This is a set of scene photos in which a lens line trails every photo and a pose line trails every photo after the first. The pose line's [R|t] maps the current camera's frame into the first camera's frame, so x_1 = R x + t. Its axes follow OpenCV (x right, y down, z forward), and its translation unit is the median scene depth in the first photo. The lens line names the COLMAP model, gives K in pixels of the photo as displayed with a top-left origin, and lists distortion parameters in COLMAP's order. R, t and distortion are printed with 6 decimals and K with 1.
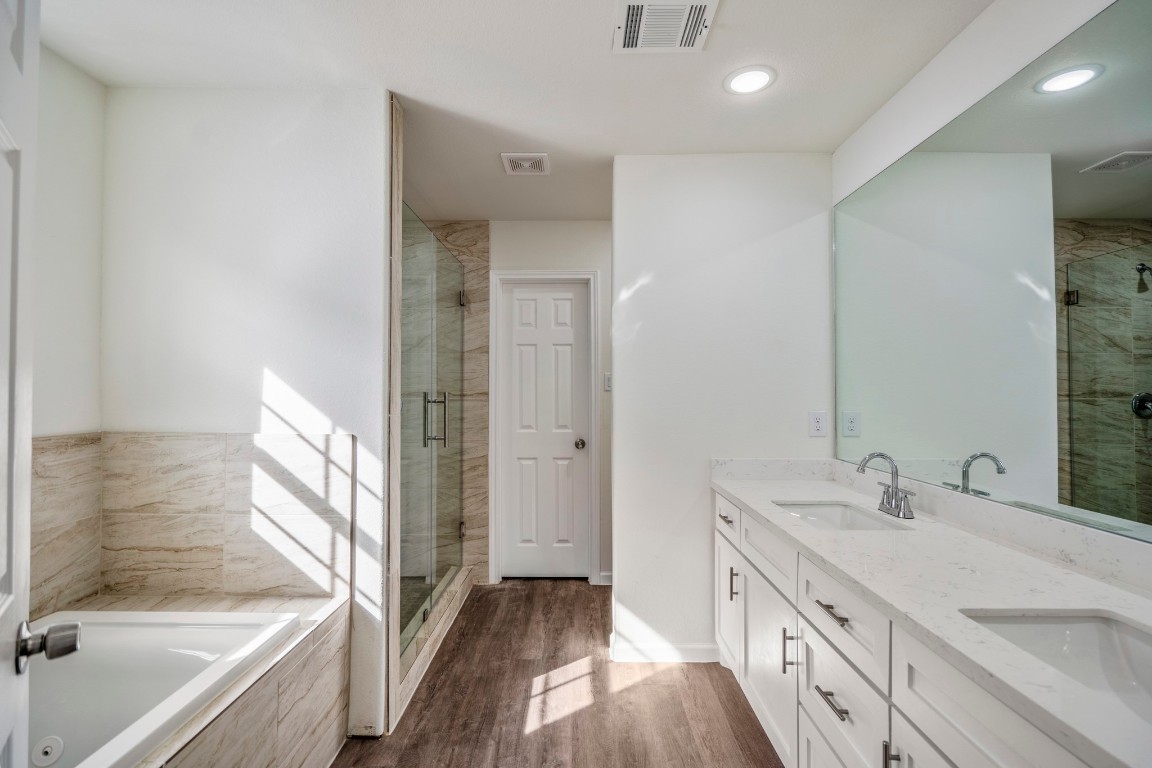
lens RADIAL K [[531.0, 0, 575.0], [0, 531.0, 382.6], [0, 0, 1]] dist [-0.000409, -0.000056]
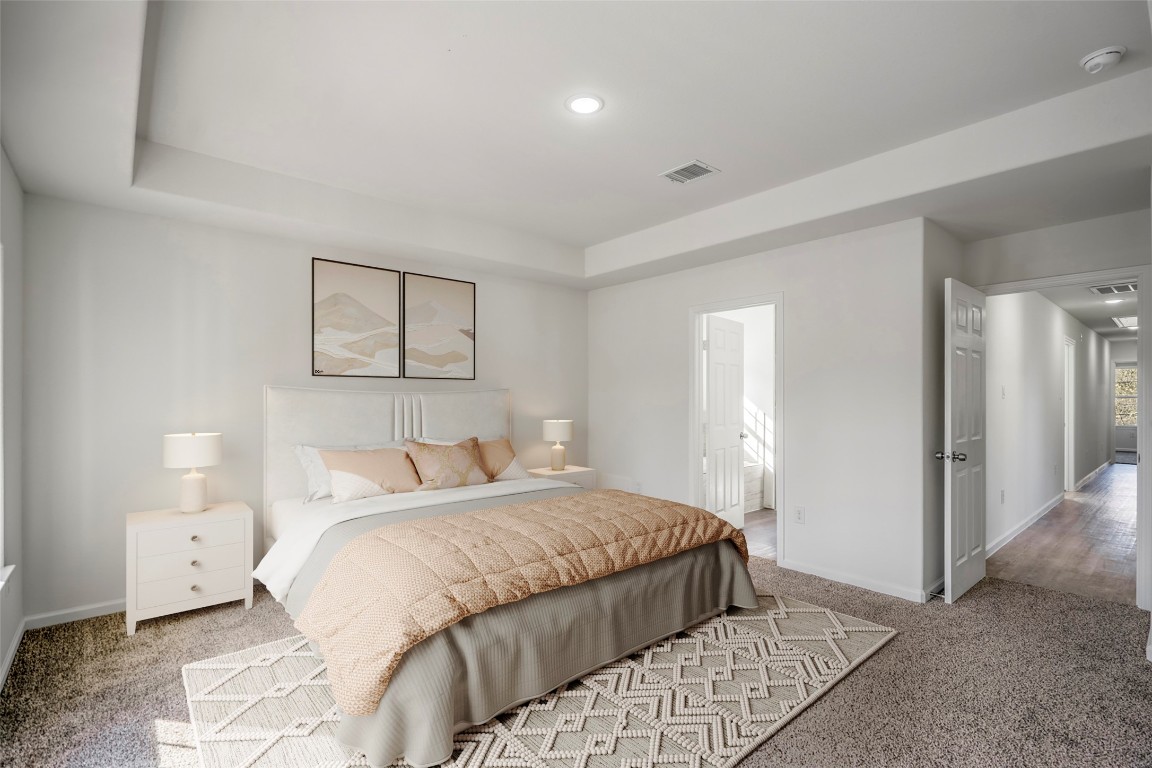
lens RADIAL K [[531.0, 0, 574.0], [0, 531.0, 390.8], [0, 0, 1]] dist [-0.000409, -0.000056]
pose [[0.657811, -0.006993, -0.753150, 1.209400], [0.010027, 0.999950, -0.000526, -0.039634], [0.753116, -0.007206, 0.657848, -1.911567]]
